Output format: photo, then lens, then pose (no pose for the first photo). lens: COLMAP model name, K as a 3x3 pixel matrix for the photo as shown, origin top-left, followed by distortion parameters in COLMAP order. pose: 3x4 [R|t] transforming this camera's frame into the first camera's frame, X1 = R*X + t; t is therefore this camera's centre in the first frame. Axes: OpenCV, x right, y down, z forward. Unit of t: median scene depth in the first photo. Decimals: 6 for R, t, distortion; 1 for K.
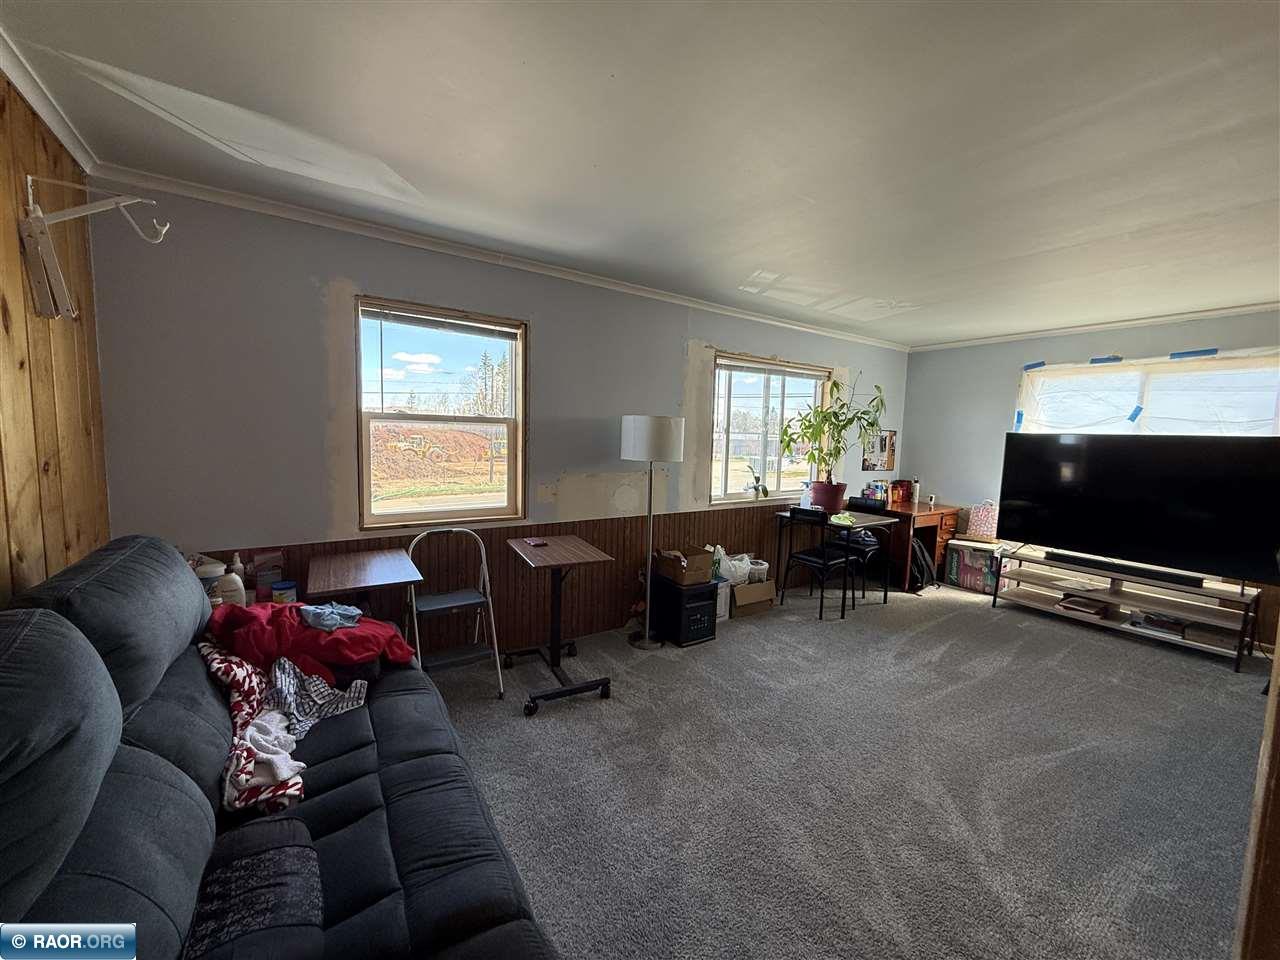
lens RADIAL K [[505.8, 0, 640.0], [0, 505.8, 480.0], [0, 0, 1]] dist [-0.000824, -0.000353]
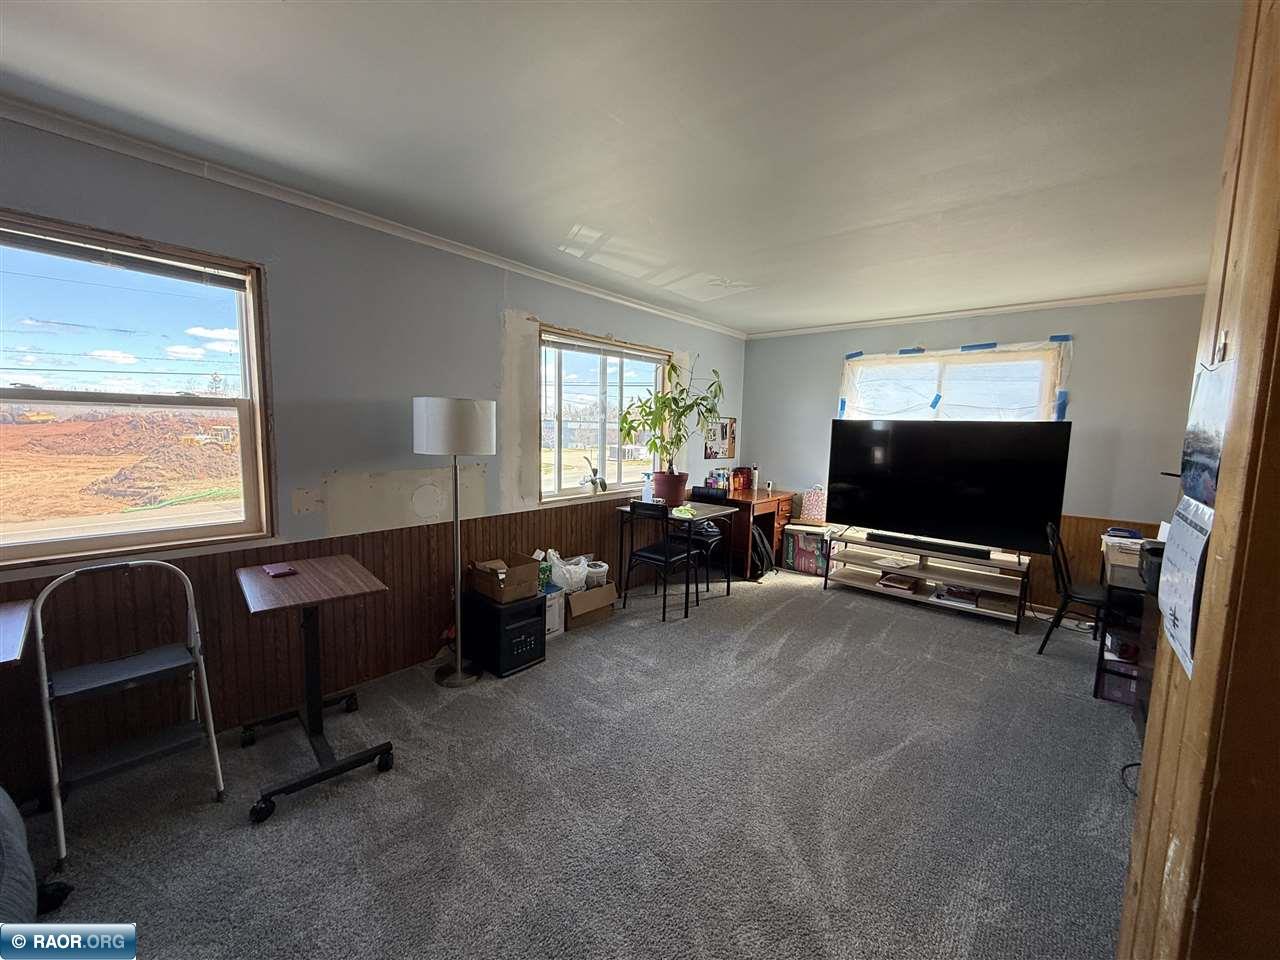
lens RADIAL K [[505.8, 0, 640.0], [0, 505.8, 480.0], [0, 0, 1]] dist [-0.000824, -0.000353]
pose [[0.963444, -0.033520, 0.265803, 0.077559], [0.027940, 0.999303, 0.024747, -0.007367], [-0.266447, -0.016416, 0.963710, 0.122843]]
